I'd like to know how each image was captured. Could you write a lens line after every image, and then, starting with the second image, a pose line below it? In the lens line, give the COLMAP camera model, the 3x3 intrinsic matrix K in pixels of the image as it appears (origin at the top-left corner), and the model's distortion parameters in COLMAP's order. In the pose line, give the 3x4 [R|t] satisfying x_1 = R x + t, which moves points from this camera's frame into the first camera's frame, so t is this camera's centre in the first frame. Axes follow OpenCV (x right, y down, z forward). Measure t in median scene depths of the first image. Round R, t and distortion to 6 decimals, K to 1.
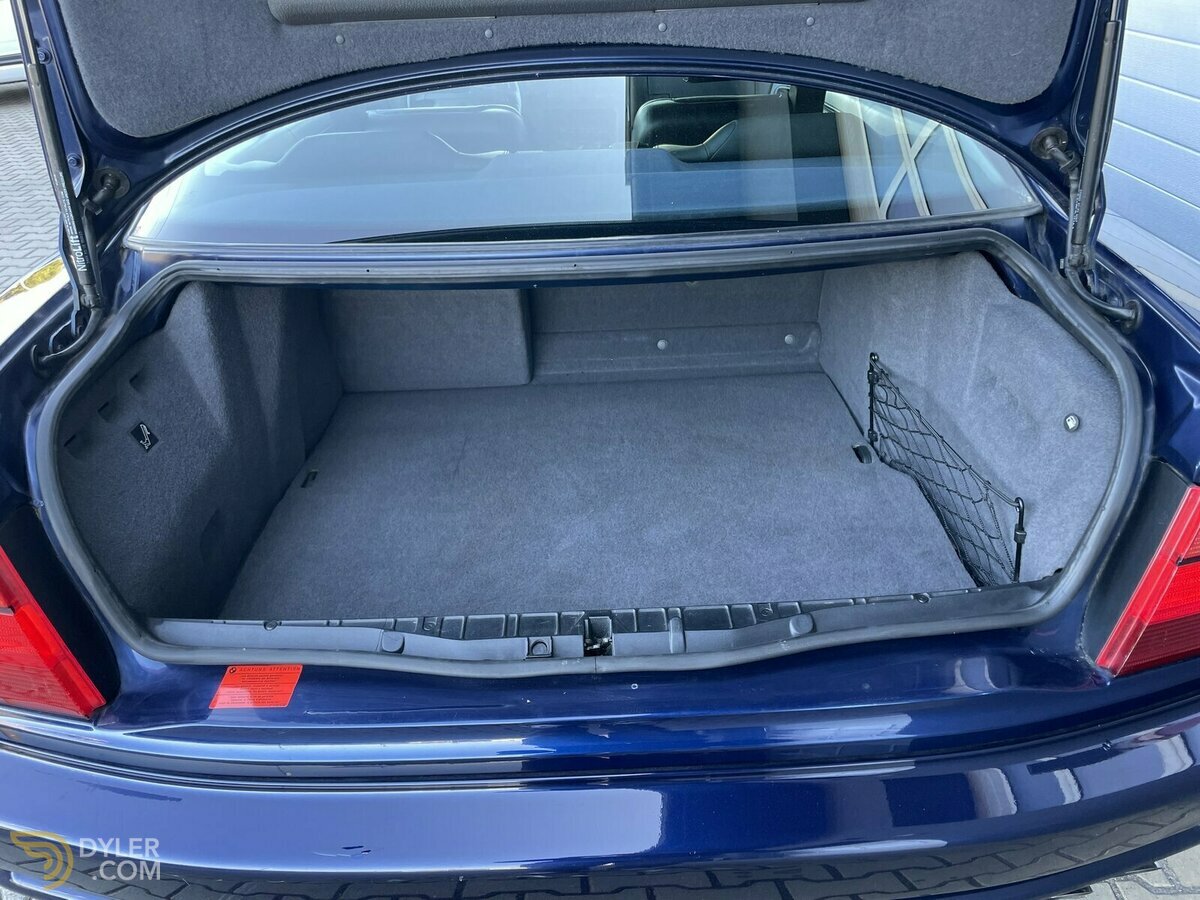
lens RADIAL K [[906.8, 0, 600.0], [0, 906.8, 450.0], [0, 0, 1]] dist [0.099672, -0.141713]
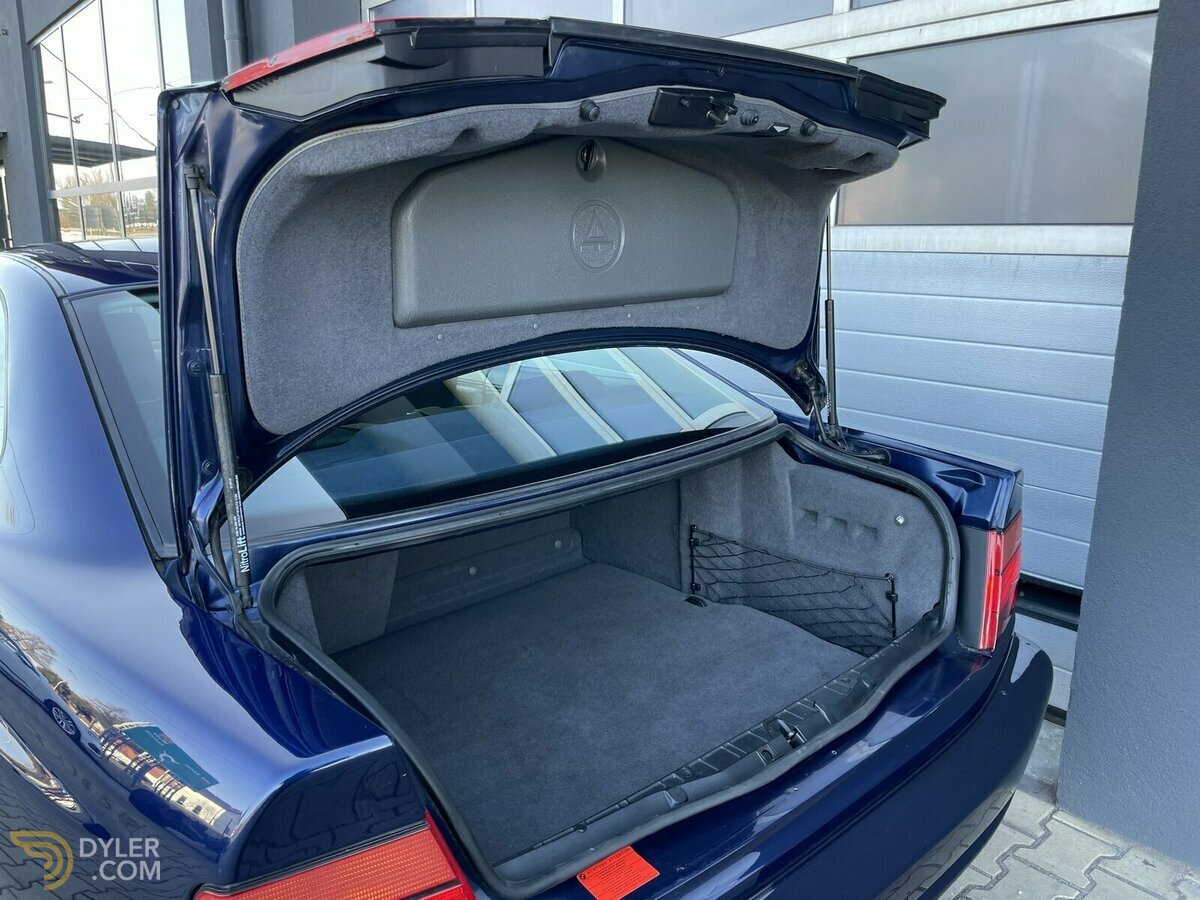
lens RADIAL K [[906.8, 0, 600.0], [0, 906.8, 450.0], [0, 0, 1]] dist [0.099672, -0.141713]
pose [[0.761028, -0.138394, 0.633785, -0.855932], [0.306284, 0.937885, -0.162978, -0.041312], [-0.571862, 0.318149, 0.756145, 0.013685]]
